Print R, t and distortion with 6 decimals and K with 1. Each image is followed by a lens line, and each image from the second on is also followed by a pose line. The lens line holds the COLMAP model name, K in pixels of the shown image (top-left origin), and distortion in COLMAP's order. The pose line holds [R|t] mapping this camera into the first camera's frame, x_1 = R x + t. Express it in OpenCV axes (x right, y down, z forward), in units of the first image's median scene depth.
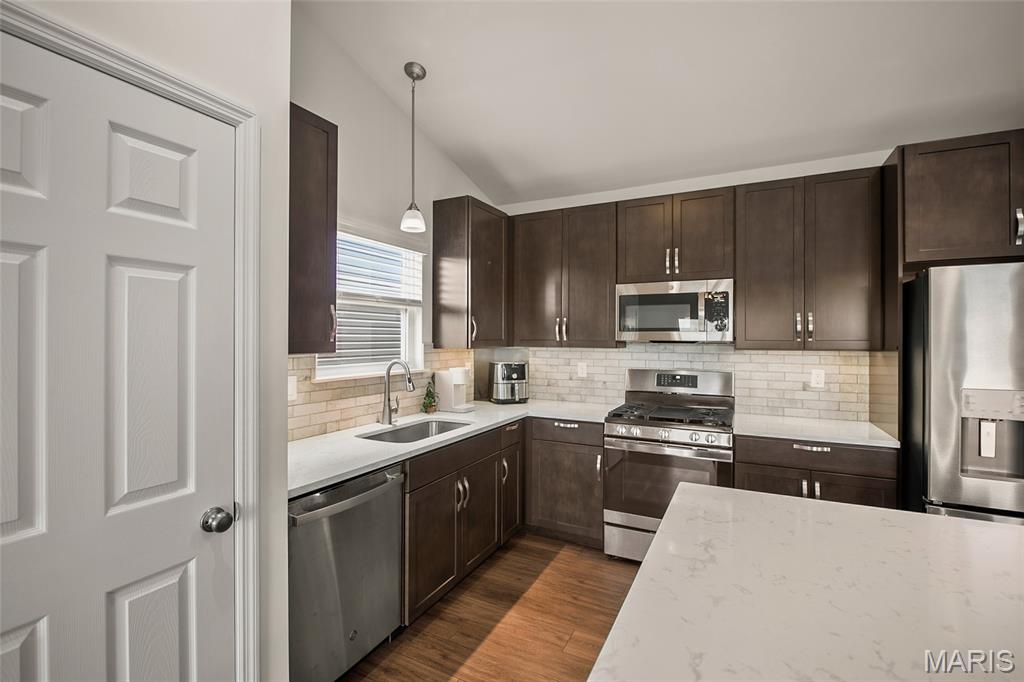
lens RADIAL K [[454.9, 0, 515.0], [0, 454.9, 336.8], [0, 0, 1]] dist [-0.008725, -0.001970]
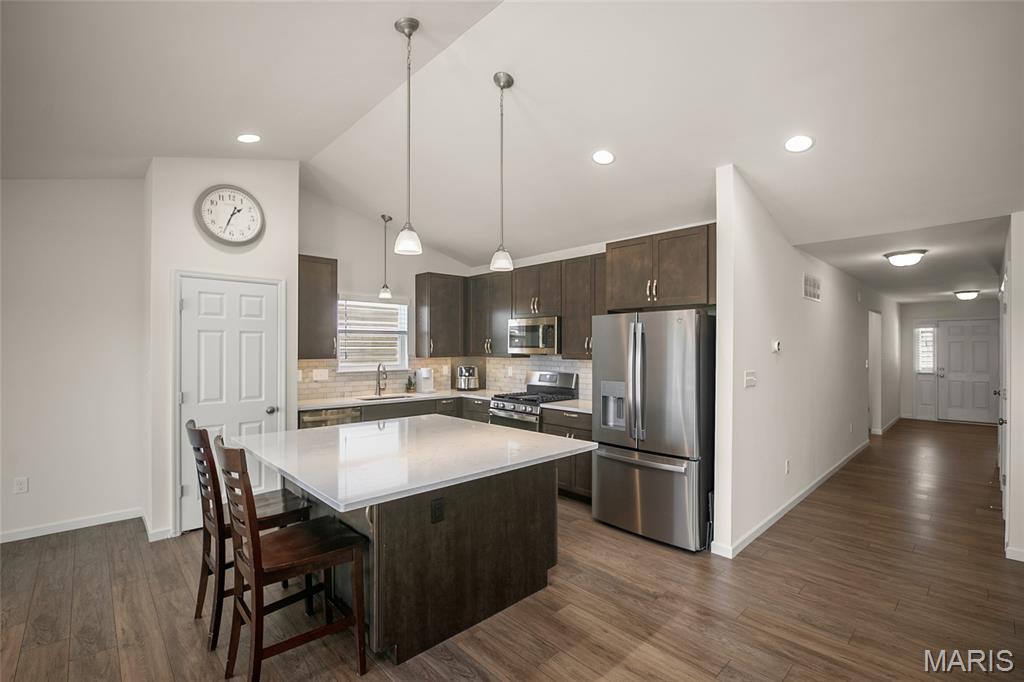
lens RADIAL K [[454.9, 0, 511.5], [0, 454.9, 346.3], [0, 0, 1]] dist [-0.008725, -0.001970]
pose [[0.941517, -0.001378, -0.336963, 0.923948], [0.001494, 0.999999, 0.000084, -0.020424], [0.336962, -0.000583, 0.941518, -0.660158]]
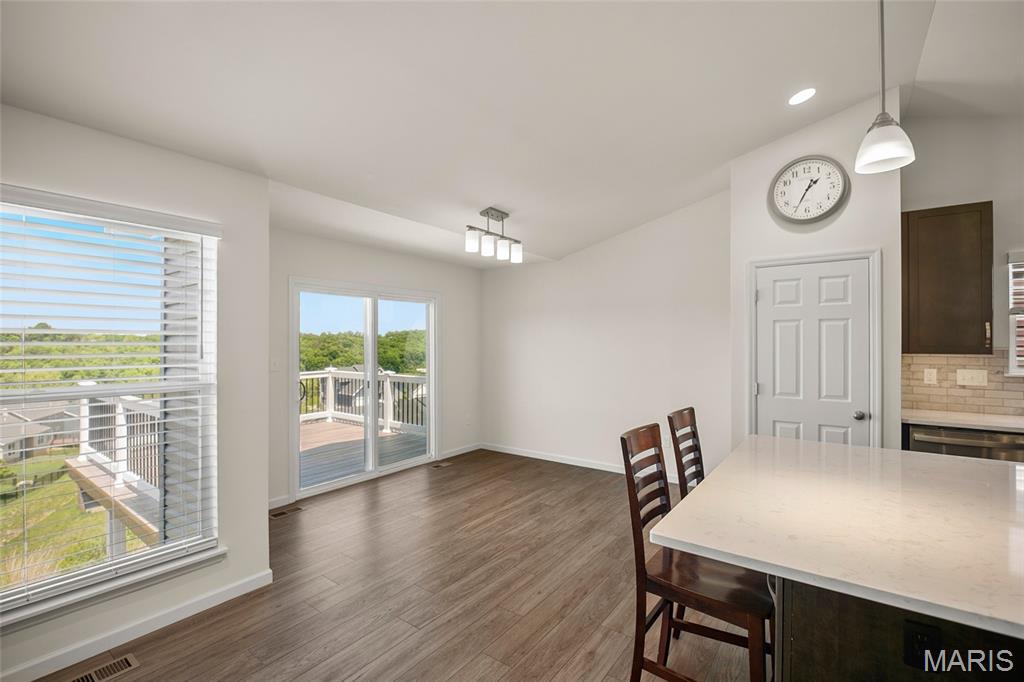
lens RADIAL K [[454.9, 0, 515.7], [0, 454.9, 341.9], [0, 0, 1]] dist [-0.008725, -0.001970]
pose [[-0.161966, -0.004080, -0.986788, 0.997538], [0.004802, 0.999976, -0.004923, -0.005065], [0.986785, -0.005536, -0.161942, -0.229797]]
